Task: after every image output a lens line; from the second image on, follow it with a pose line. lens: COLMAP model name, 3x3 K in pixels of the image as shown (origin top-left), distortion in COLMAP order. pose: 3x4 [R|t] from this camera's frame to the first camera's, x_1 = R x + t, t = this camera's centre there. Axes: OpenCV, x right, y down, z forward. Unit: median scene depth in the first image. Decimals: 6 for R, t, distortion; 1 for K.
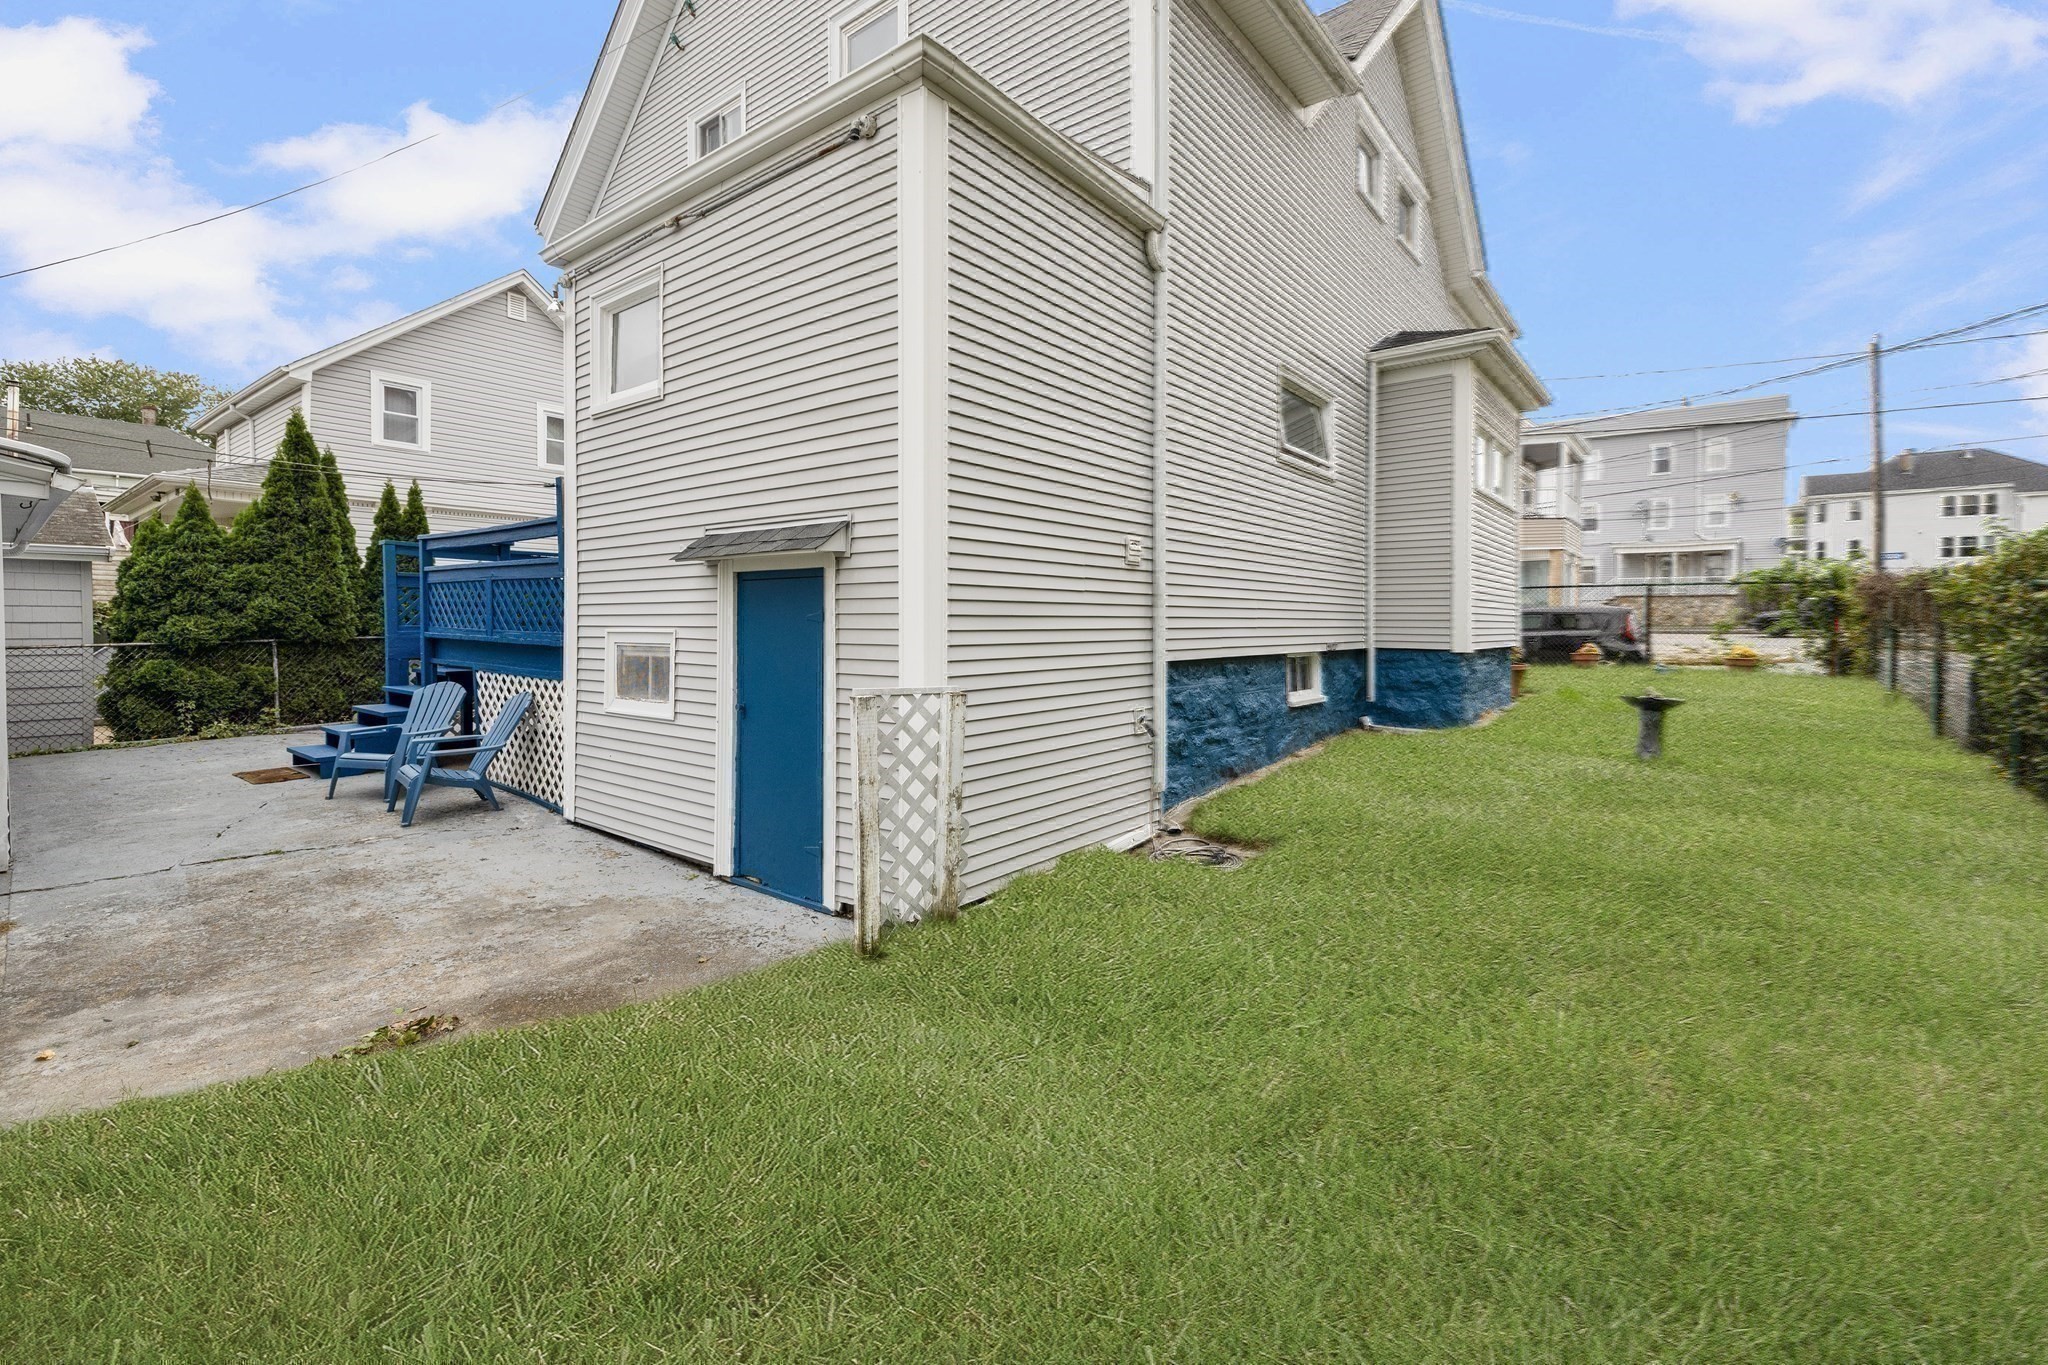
lens RADIAL K [[889.5, 0, 1017.3], [0, 889.5, 628.2], [0, 0, 1]] dist [0.000520, 0.000735]
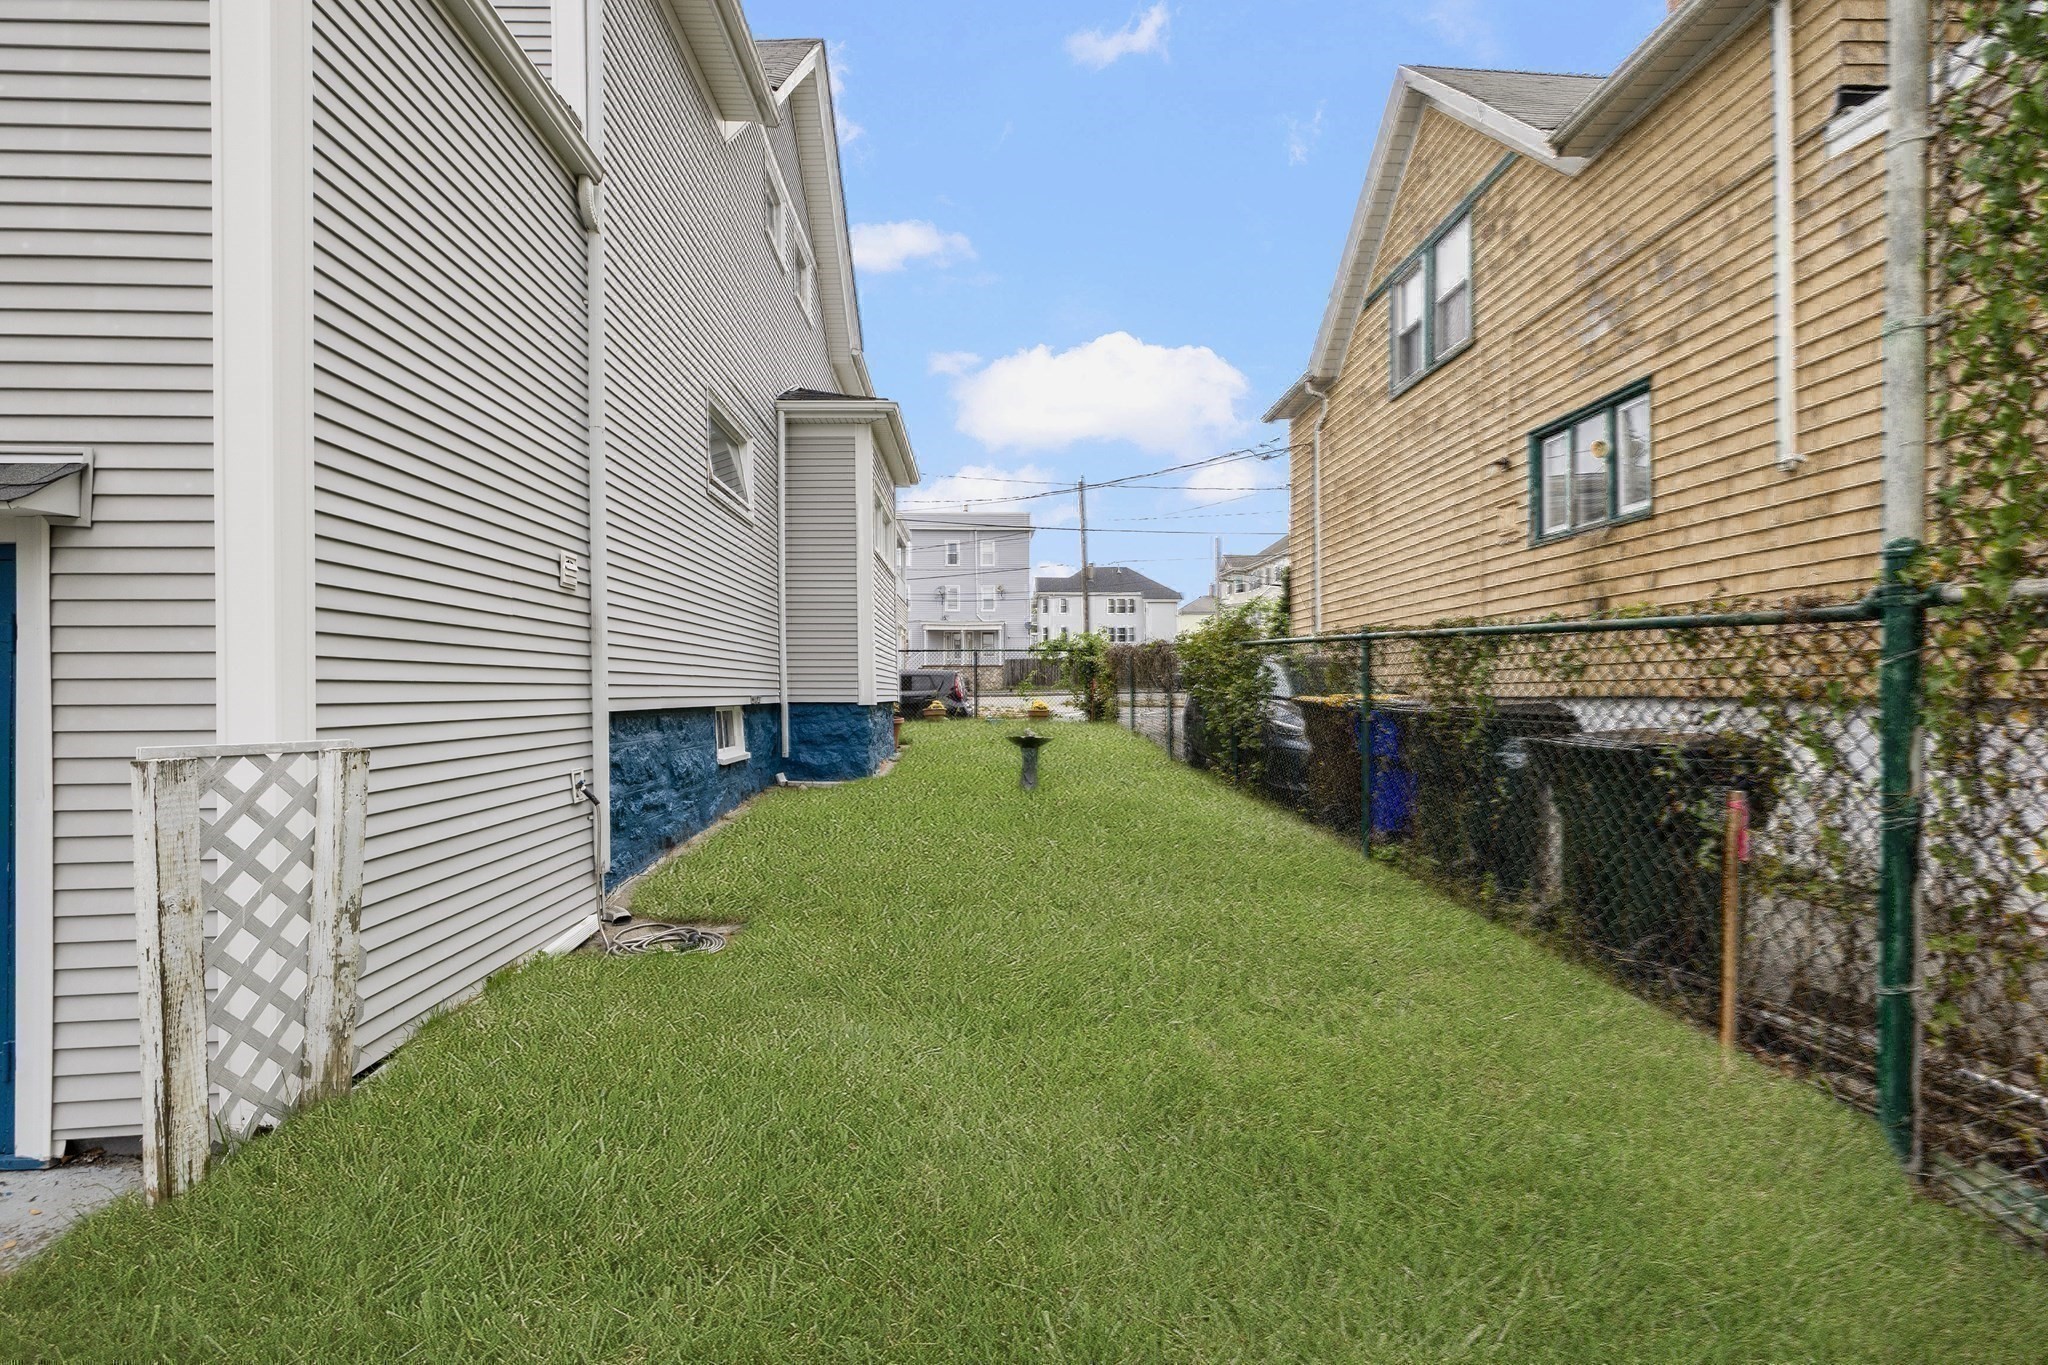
lens RADIAL K [[908.9, 0, 1024.0], [0, 908.9, 682.5], [0, 0, 1]] dist [0.000927, 0.000438]
pose [[0.761797, -0.001962, 0.647813, -0.079622], [0.011721, 0.999873, -0.010756, 0.024215], [-0.647710, 0.015787, 0.761723, 0.121831]]
